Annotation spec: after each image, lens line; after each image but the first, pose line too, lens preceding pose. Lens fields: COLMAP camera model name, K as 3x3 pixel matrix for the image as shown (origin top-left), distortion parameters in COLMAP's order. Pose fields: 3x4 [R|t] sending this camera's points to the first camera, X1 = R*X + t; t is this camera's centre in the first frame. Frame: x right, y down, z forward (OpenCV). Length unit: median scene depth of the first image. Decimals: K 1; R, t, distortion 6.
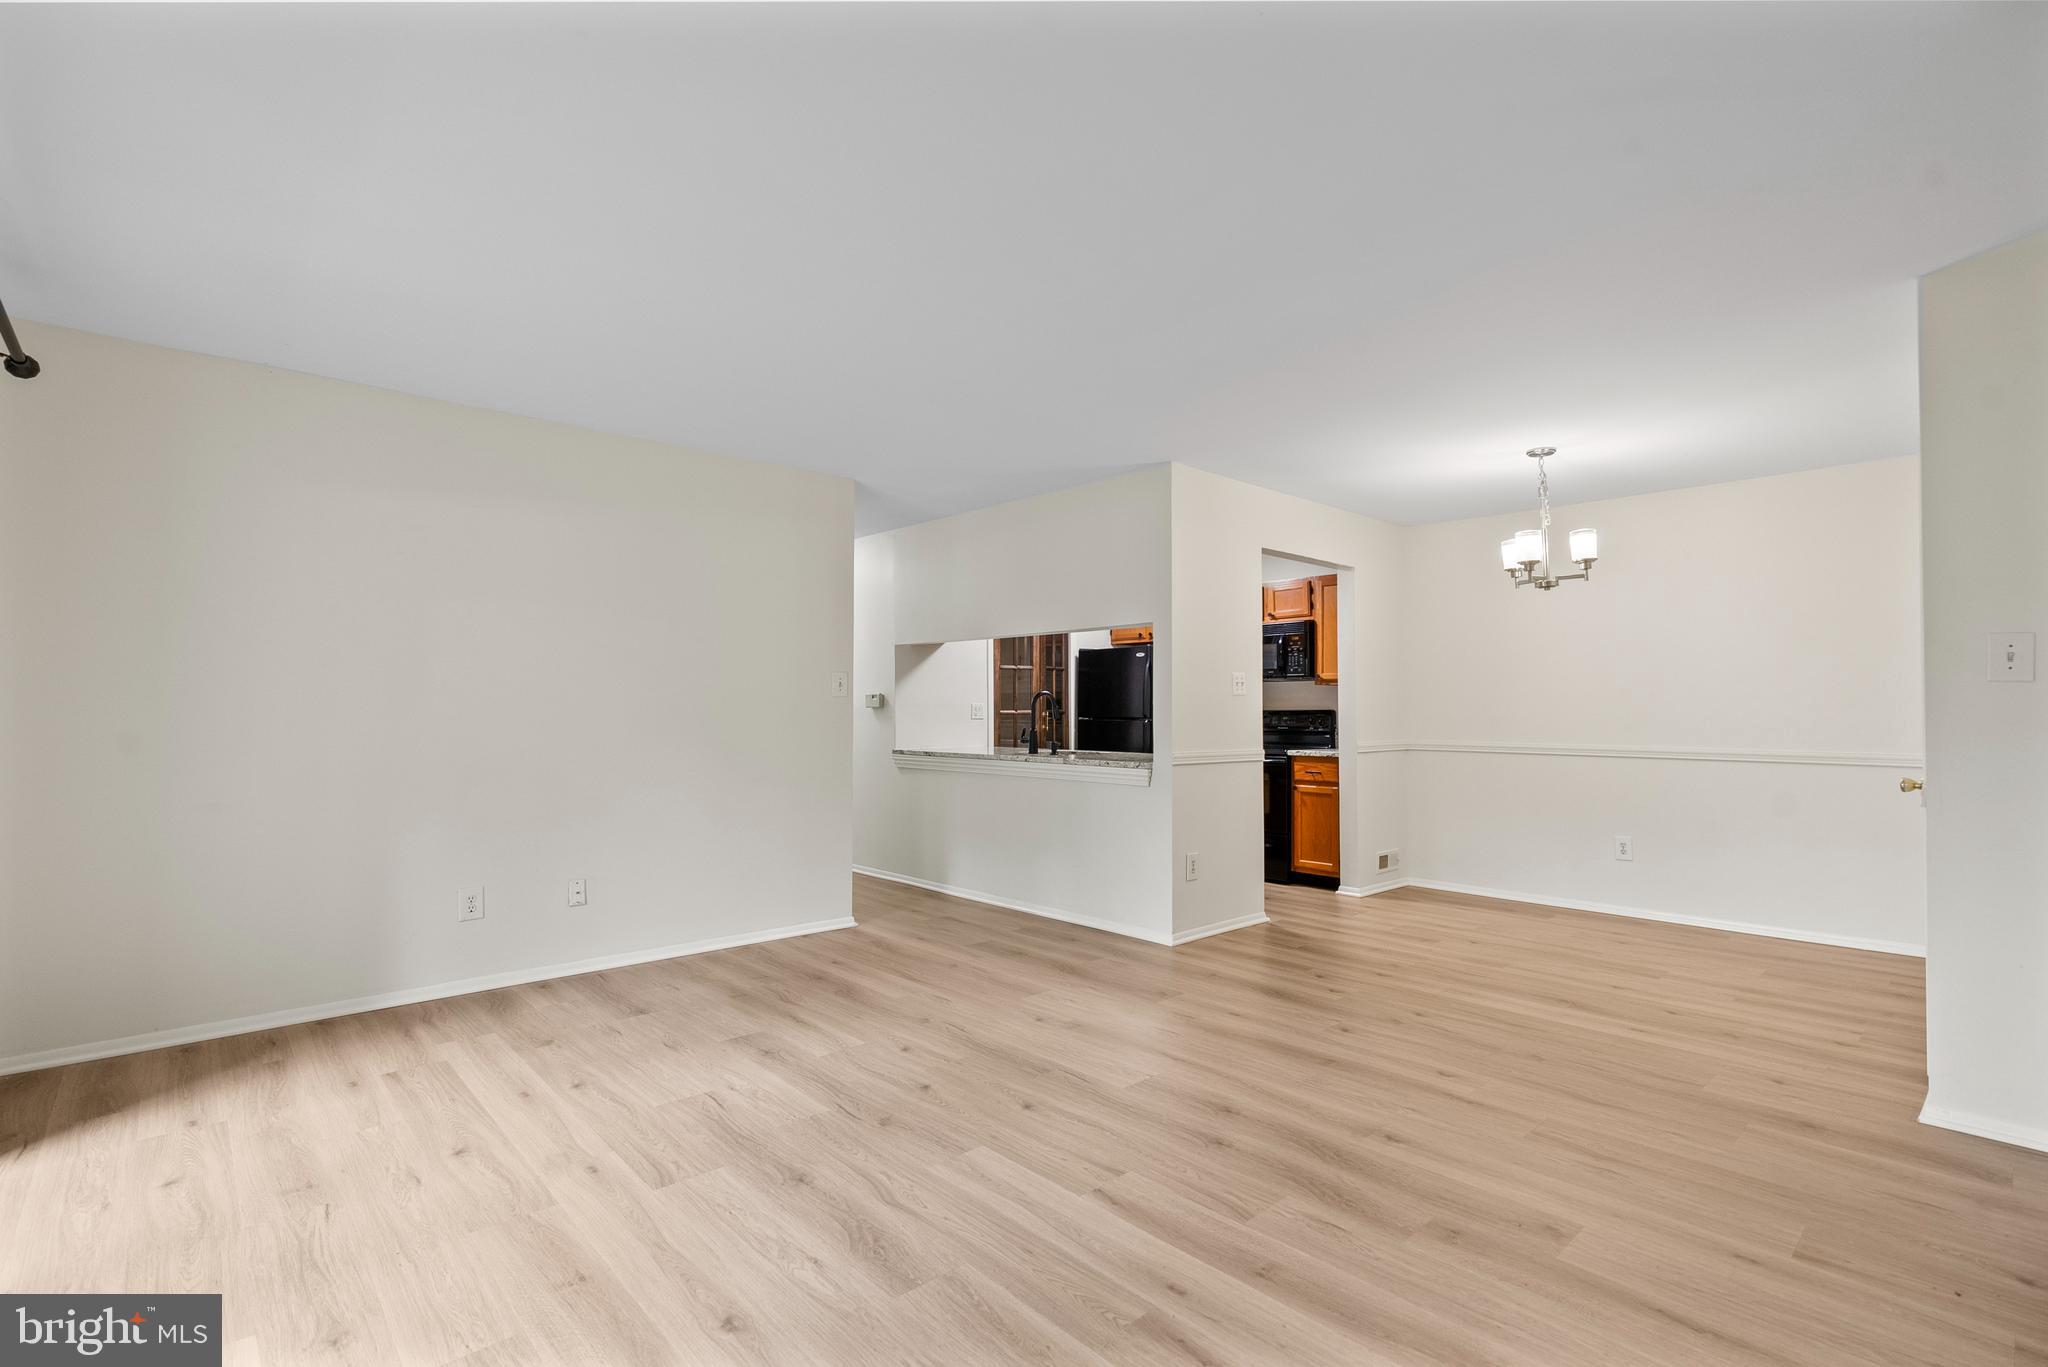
lens RADIAL K [[849.4, 0, 993.1], [0, 849.4, 692.5], [0, 0, 1]] dist [-0.004963, -0.000030]
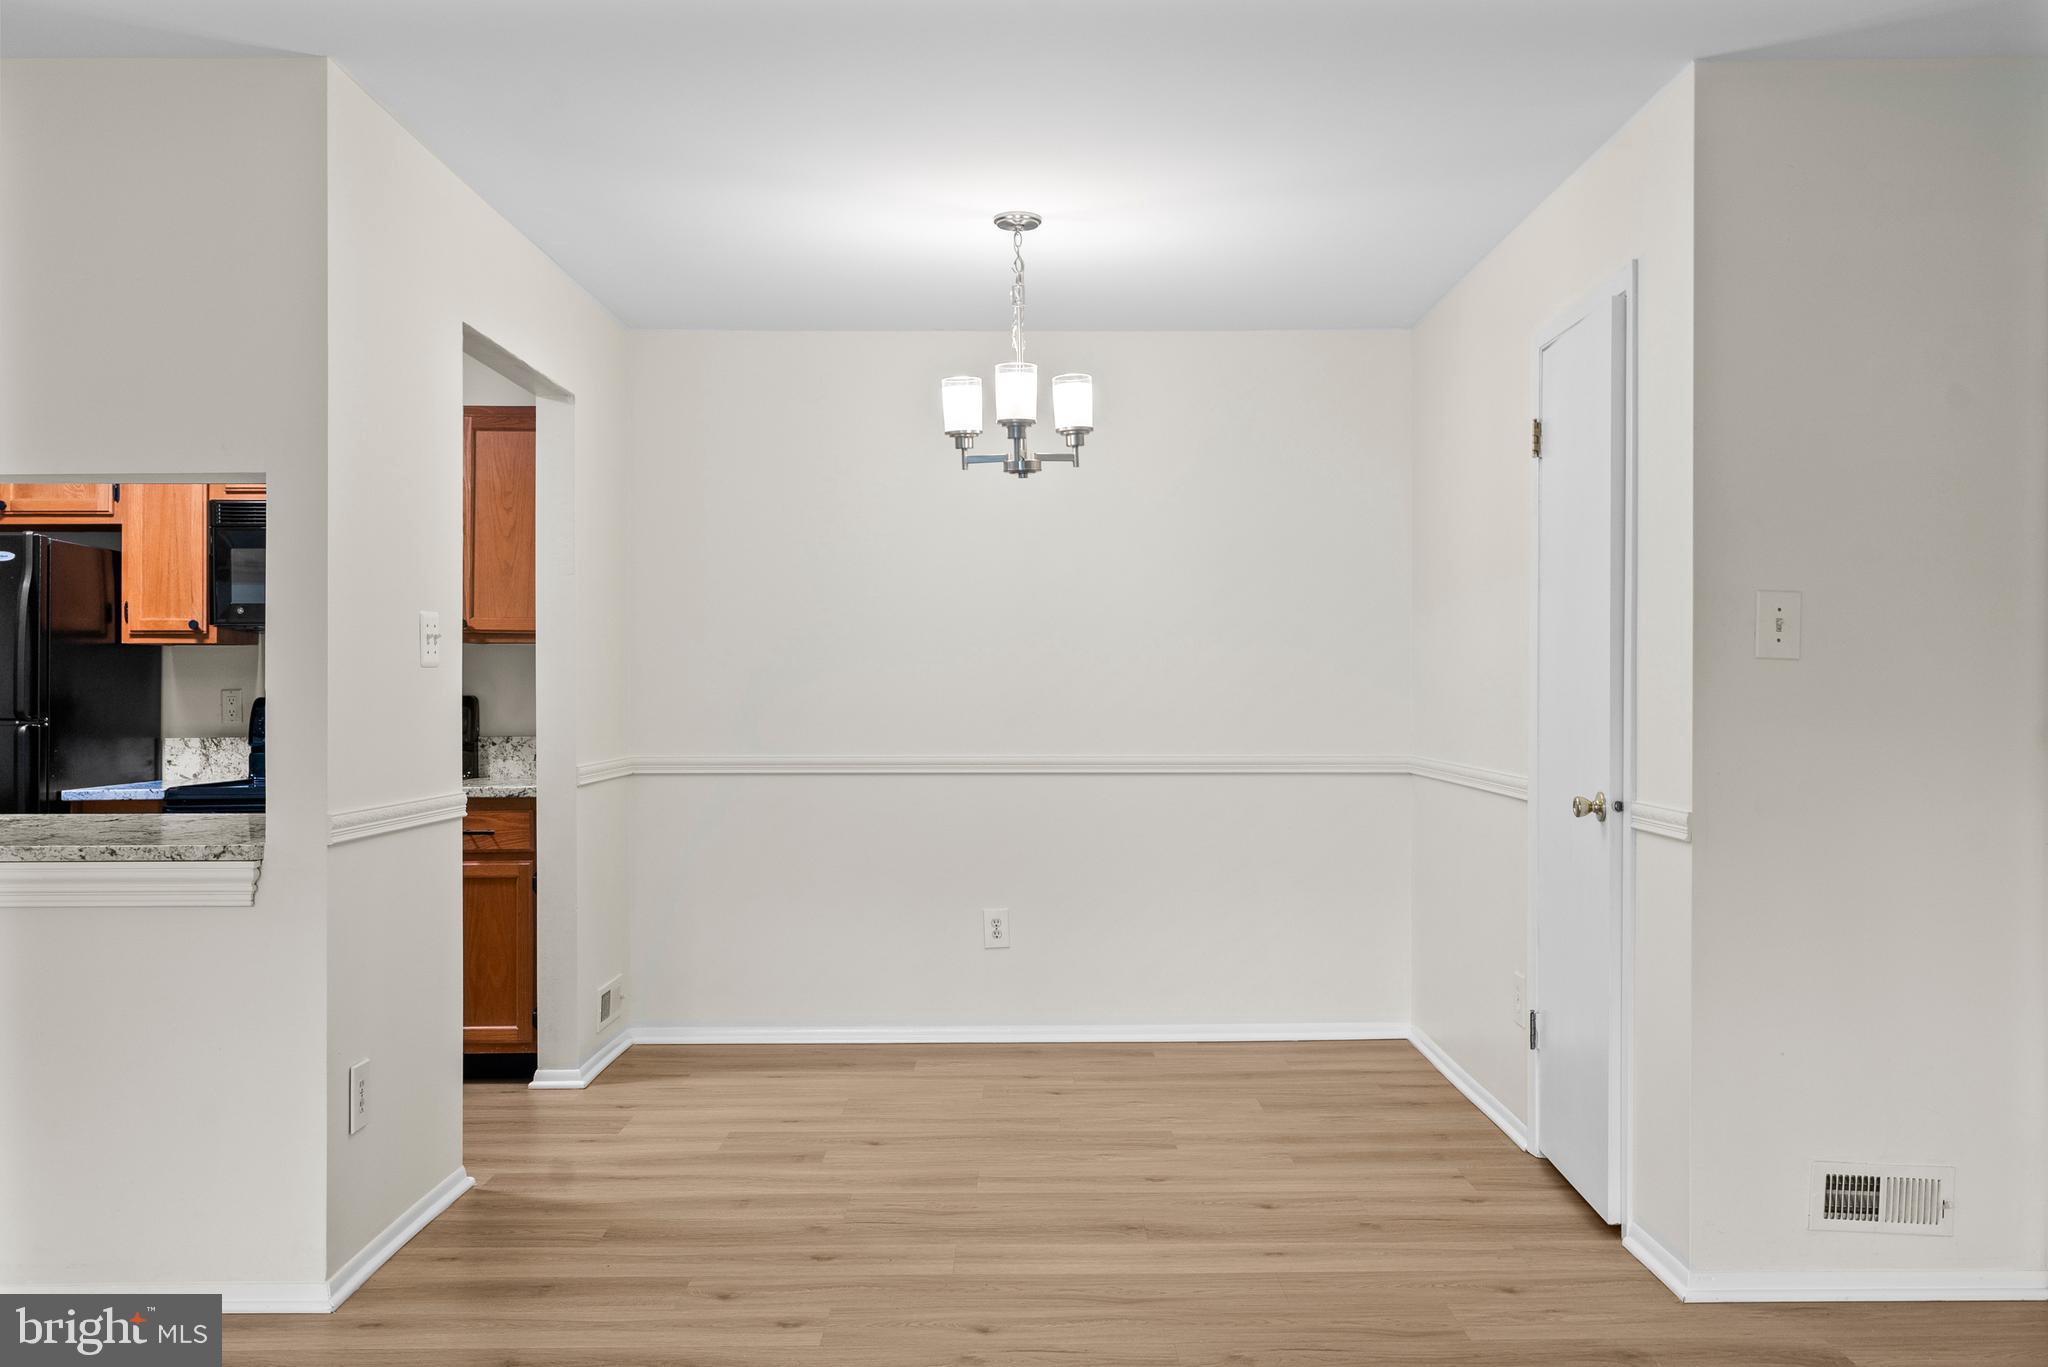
lens RADIAL K [[1669.3, 0, 907.8], [0, 1669.3, 682.3], [0, 0, 1]] dist [-0.002137, 0.001947]
pose [[0.677567, -0.001533, 0.735459, -0.225007], [-0.011444, 0.999855, 0.012628, -0.001877], [-0.735372, -0.016973, 0.677451, 0.387083]]
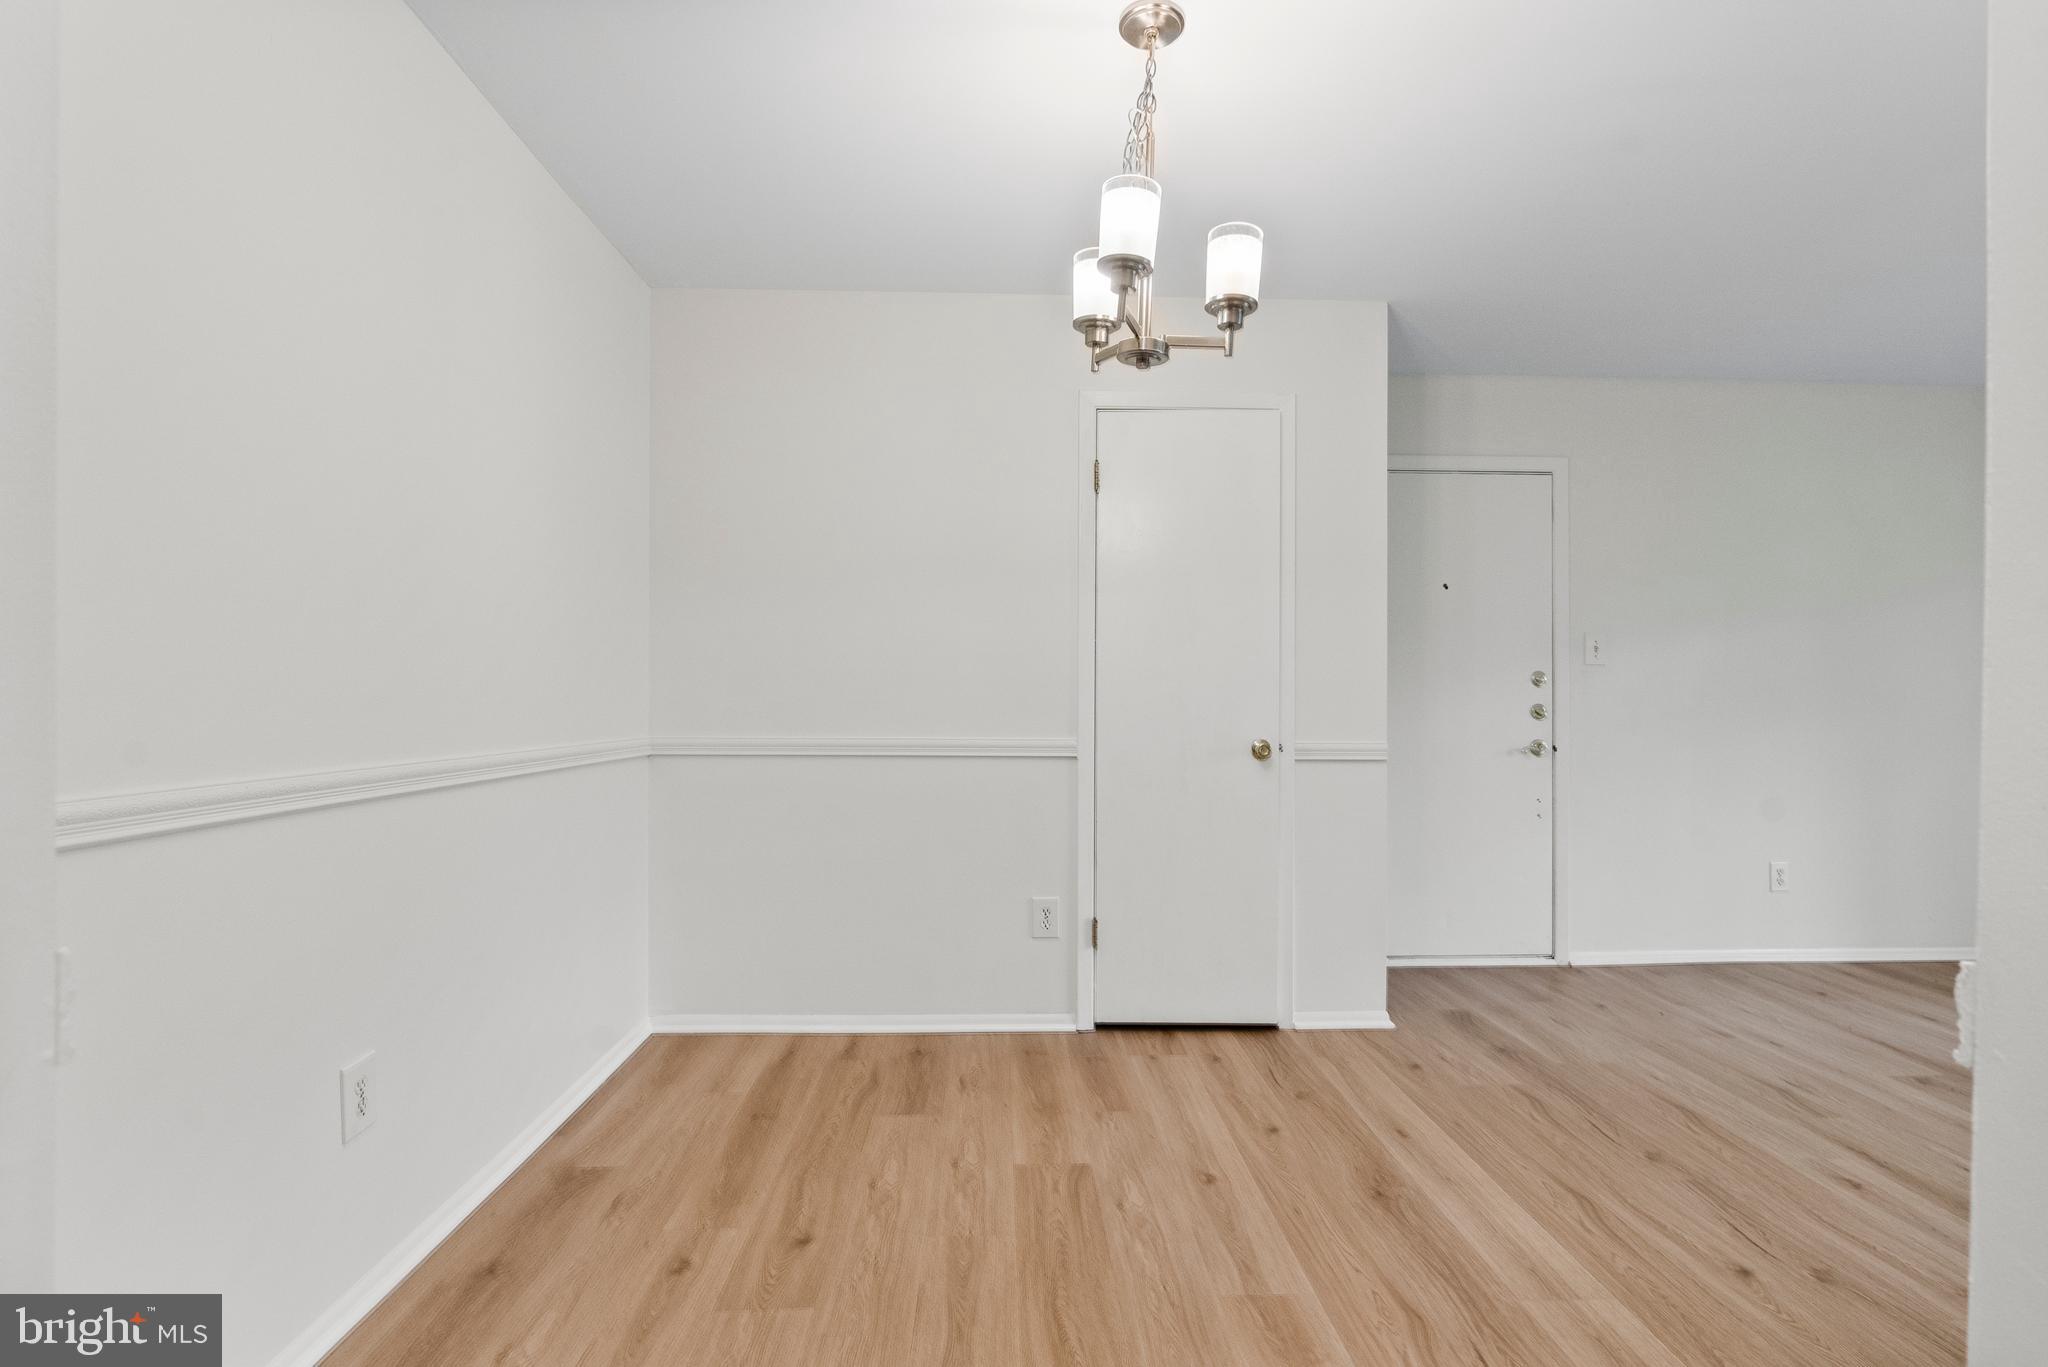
lens RADIAL K [[1009.6, 0, 988.1], [0, 1009.6, 702.3], [0, 0, 1]] dist [-0.005256, -0.000081]
pose [[-0.804301, -0.006435, 0.594188, 0.504432], [-0.017889, 0.999750, -0.013387, 0.058858], [-0.593953, -0.021396, -0.804215, 1.726110]]
